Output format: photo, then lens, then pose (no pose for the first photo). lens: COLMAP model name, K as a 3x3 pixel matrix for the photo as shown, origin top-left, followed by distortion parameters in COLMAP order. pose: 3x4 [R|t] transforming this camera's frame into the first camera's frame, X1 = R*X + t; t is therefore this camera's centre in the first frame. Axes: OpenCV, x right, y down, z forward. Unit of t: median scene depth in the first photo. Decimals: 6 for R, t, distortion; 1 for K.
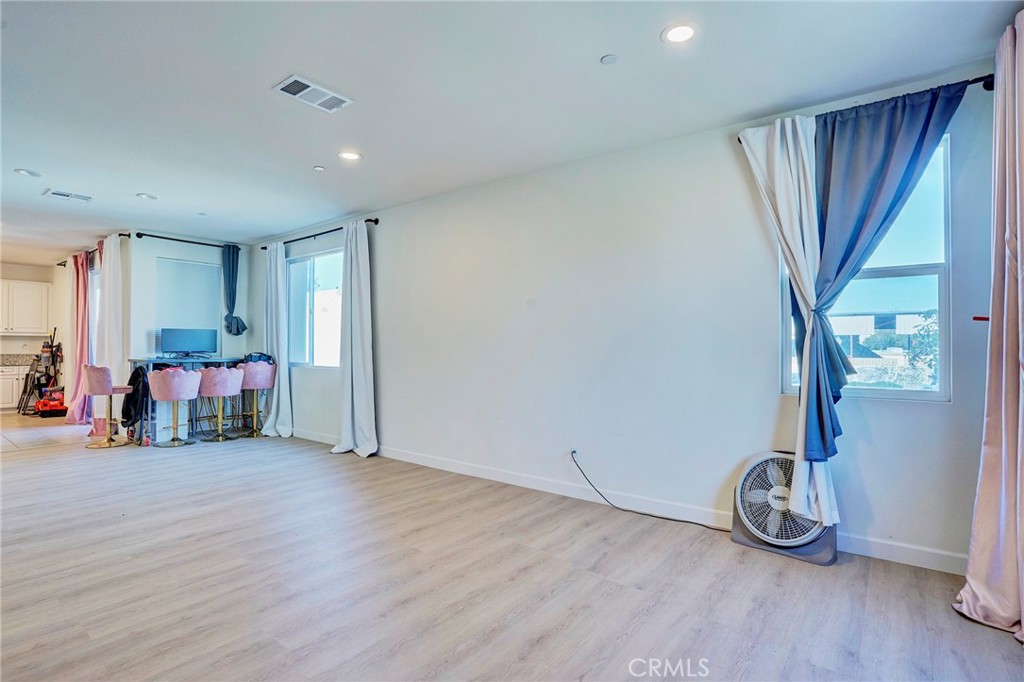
lens RADIAL K [[506.7, 0, 505.8], [0, 506.7, 347.8], [0, 0, 1]] dist [-0.029540, 0.000962]
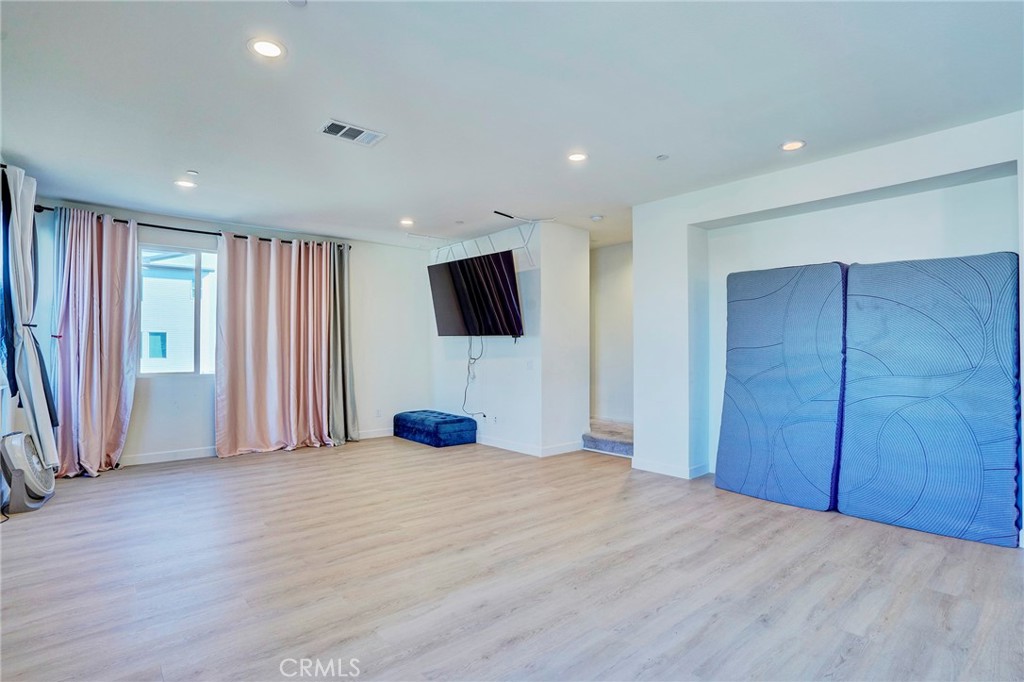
lens RADIAL K [[506.7, 0, 505.8], [0, 506.7, 347.8], [0, 0, 1]] dist [-0.029540, 0.000962]
pose [[-0.978956, -0.001642, 0.204066, -0.960270], [-0.003706, 0.999946, -0.009734, -0.003899], [-0.204039, -0.010286, -0.978909, 2.032397]]
